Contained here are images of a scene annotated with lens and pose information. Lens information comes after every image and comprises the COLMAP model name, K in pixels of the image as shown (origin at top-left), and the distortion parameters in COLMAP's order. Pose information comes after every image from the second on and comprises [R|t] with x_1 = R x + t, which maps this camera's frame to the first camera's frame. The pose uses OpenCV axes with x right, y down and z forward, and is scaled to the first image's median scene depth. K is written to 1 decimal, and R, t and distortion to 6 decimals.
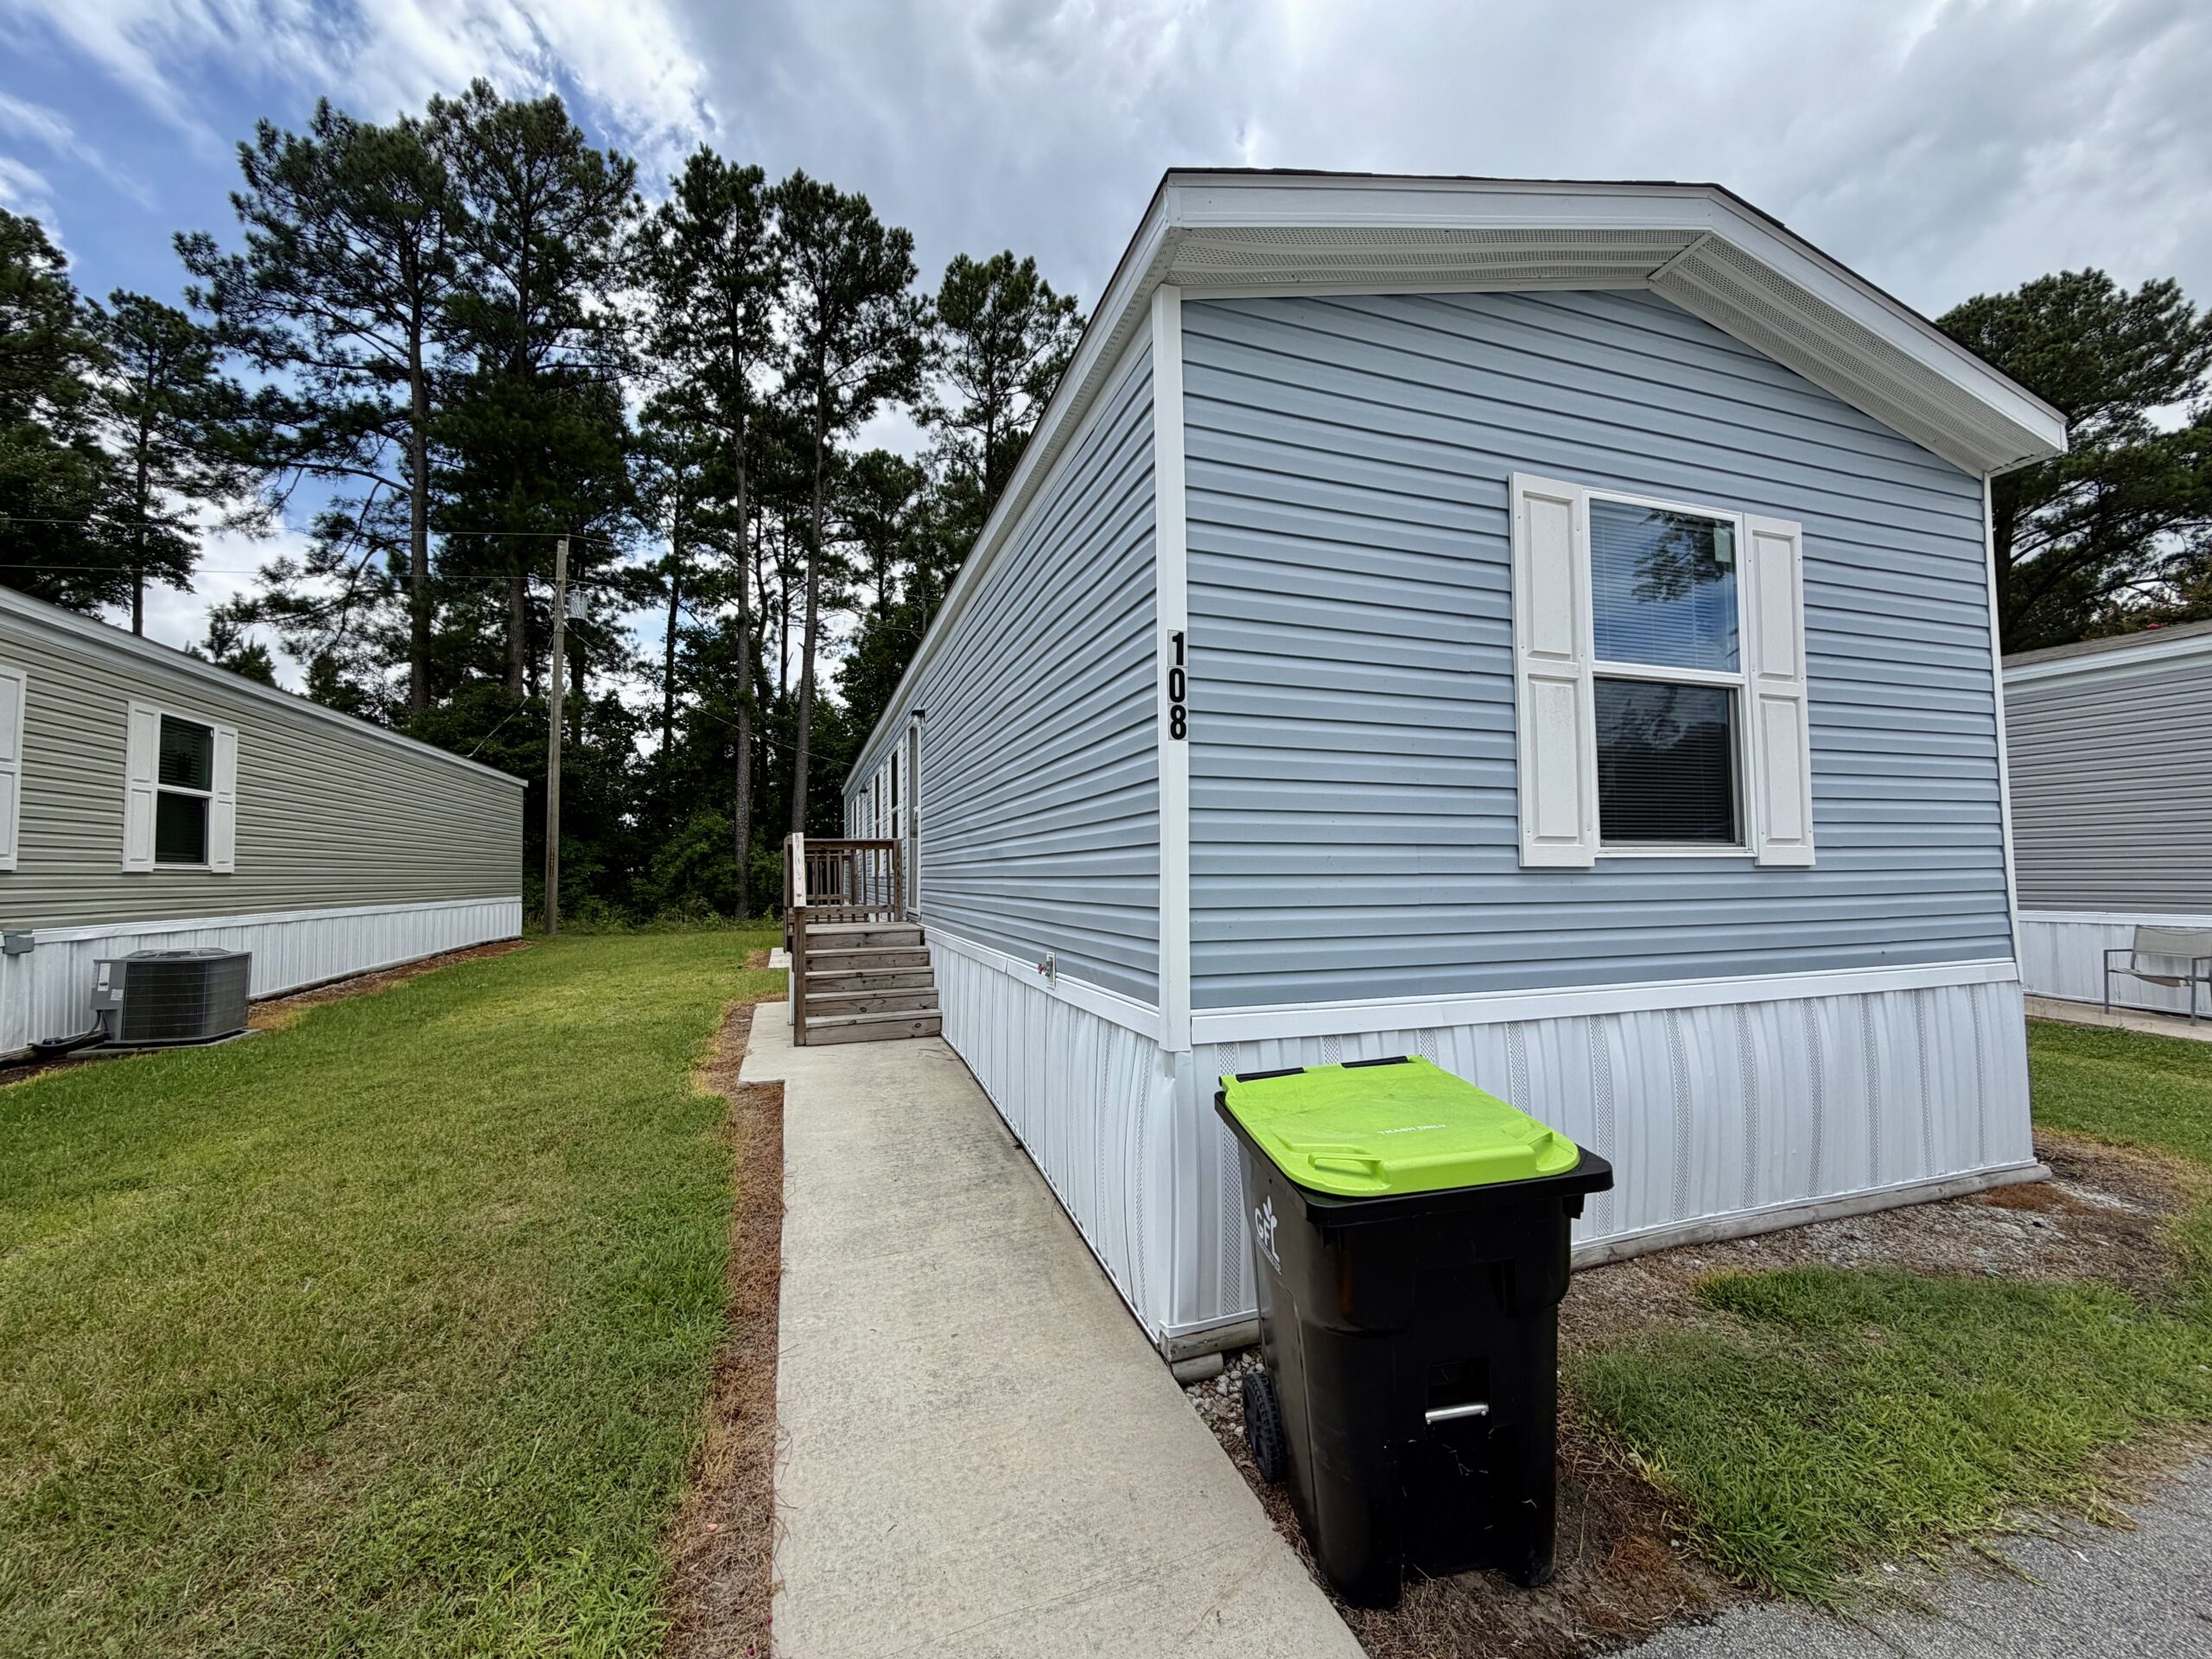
lens RADIAL K [[874.8, 0, 1101.1], [0, 874.8, 824.8], [0, 0, 1]] dist [0.001533, -0.000175]
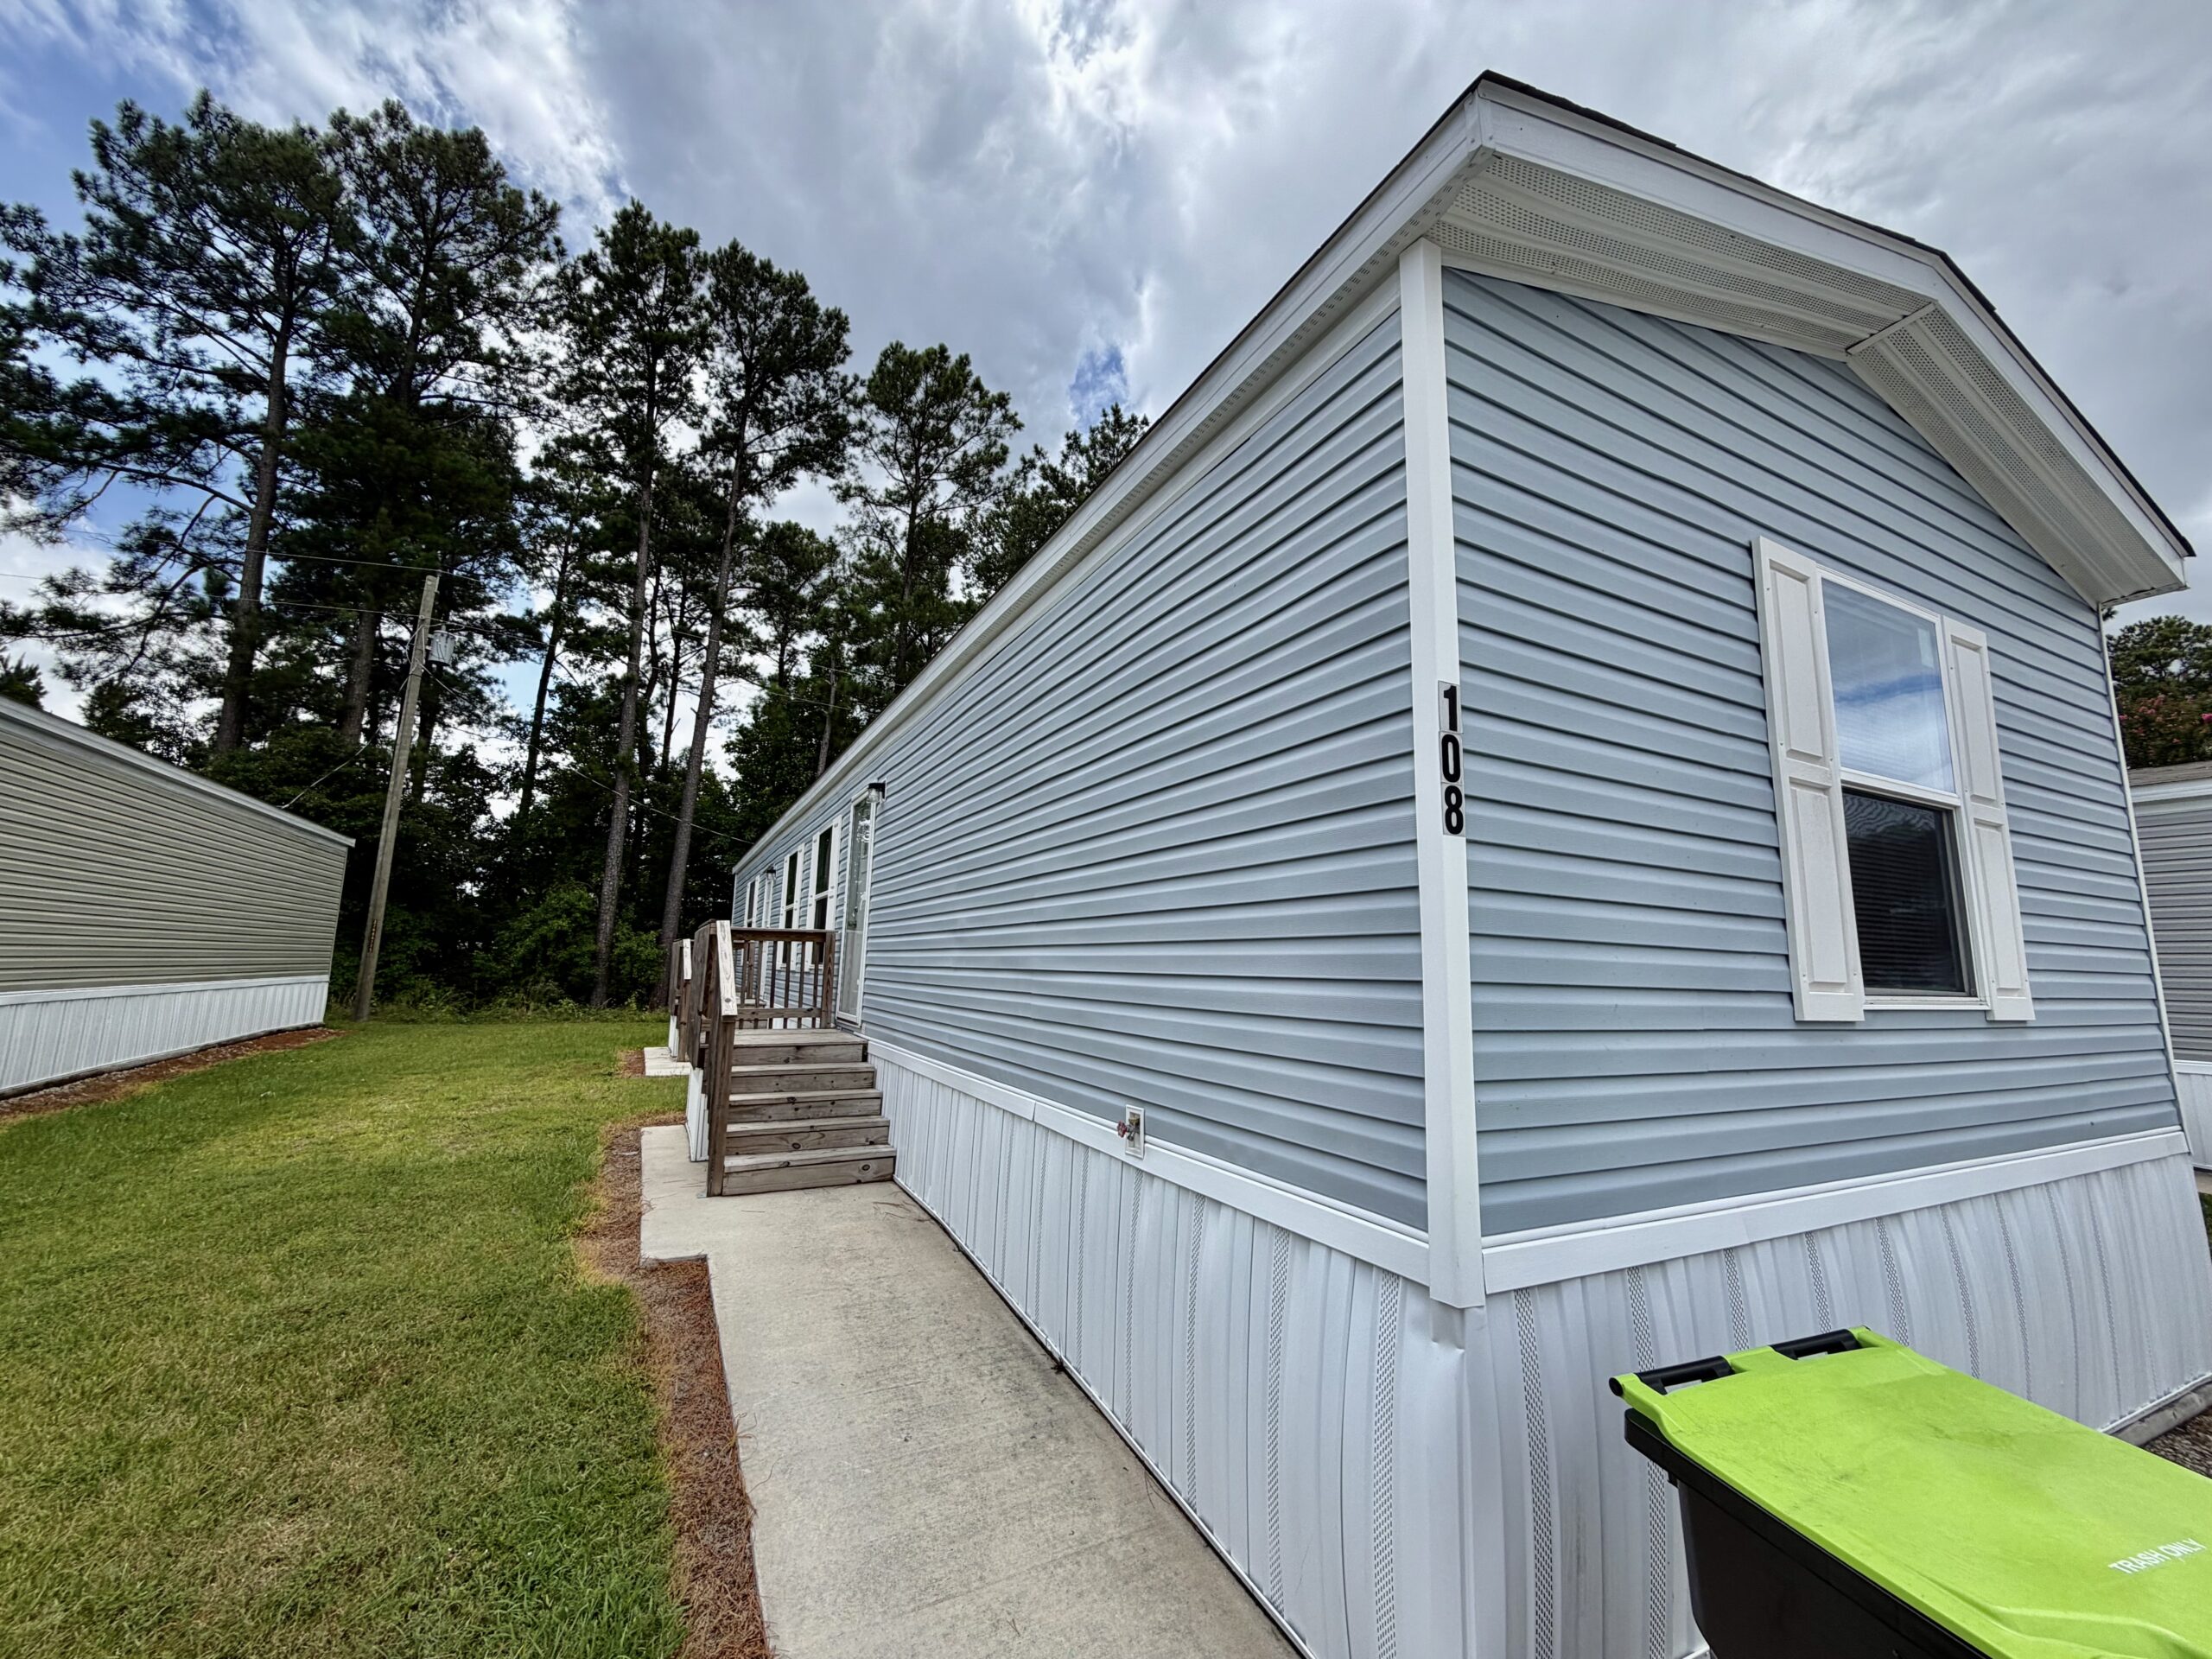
lens RADIAL K [[874.8, 0, 1102.2], [0, 874.8, 829.5], [0, 0, 1]] dist [0.001533, -0.000175]
pose [[0.989918, 0.055614, 0.130269, -0.028347], [-0.042253, 0.993765, -0.103174, -0.001737], [-0.135195, 0.096630, 0.986096, 0.034691]]
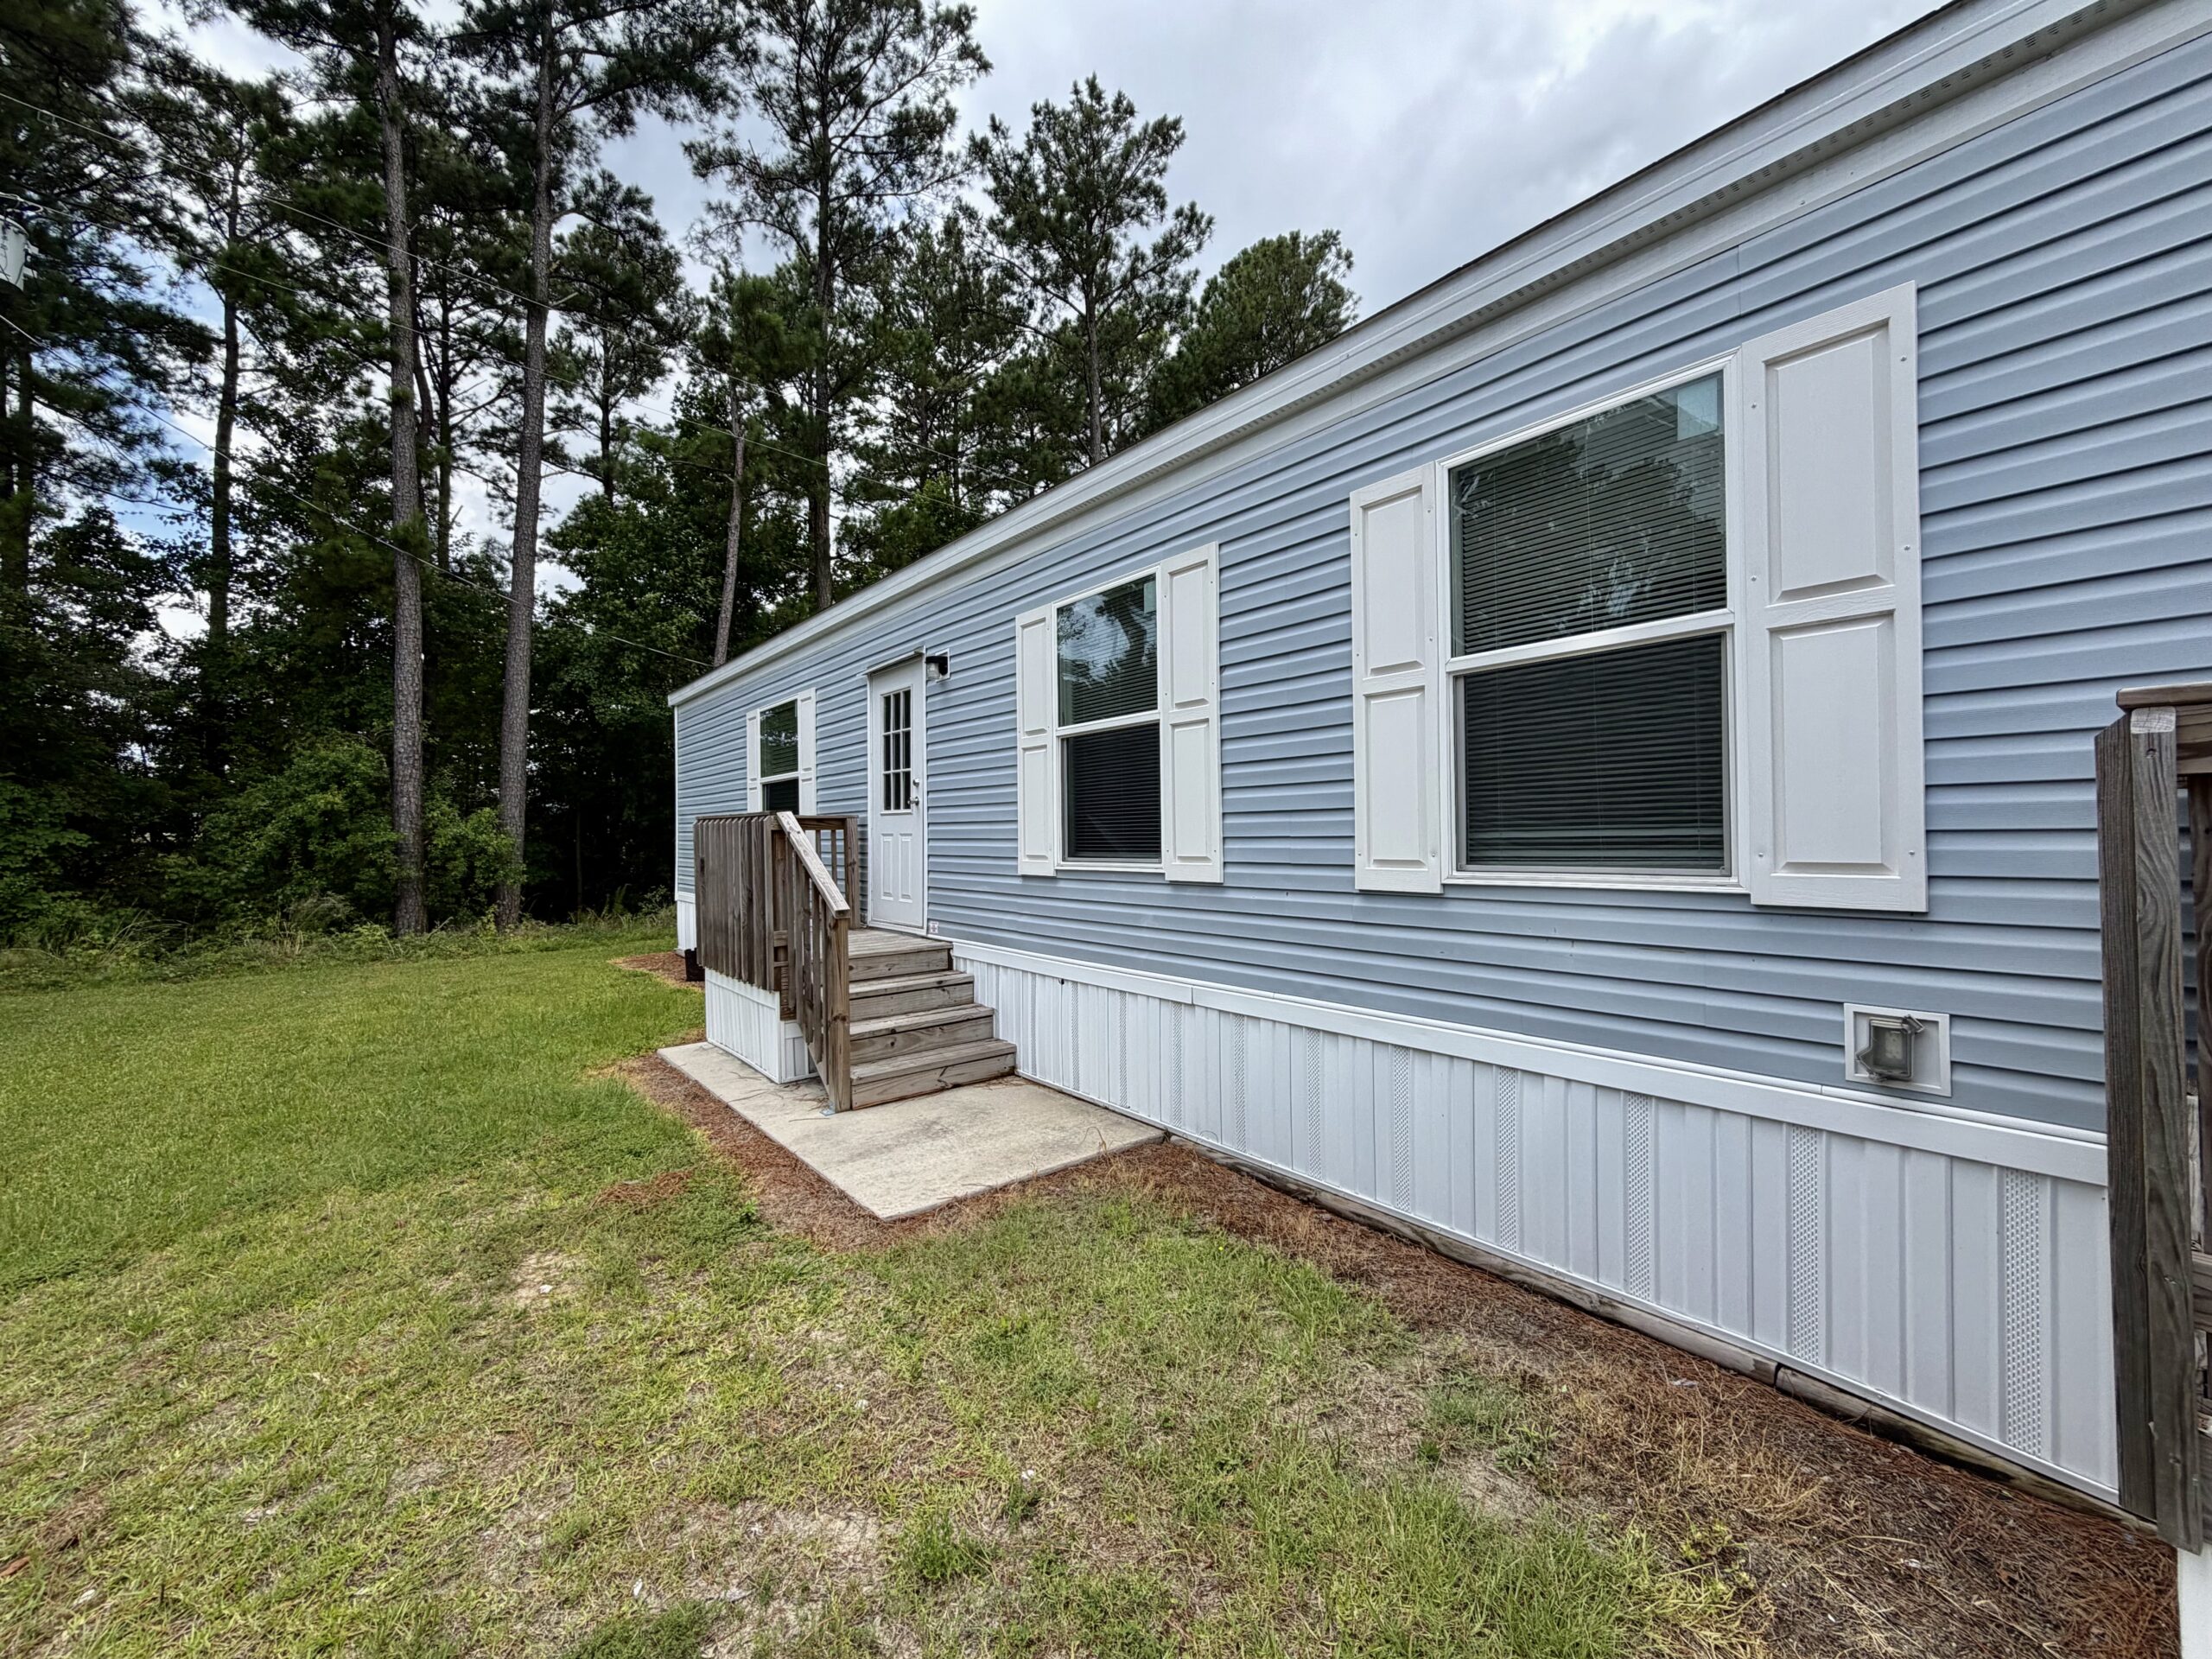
lens RADIAL K [[874.8, 0, 1107.1], [0, 874.8, 836.5], [0, 0, 1]] dist [0.001533, -0.000175]
pose [[0.941087, 0.001623, 0.338160, -0.172571], [-0.018068, 0.998801, 0.045490, 0.013477], [-0.337680, -0.048920, 0.939989, 0.304724]]
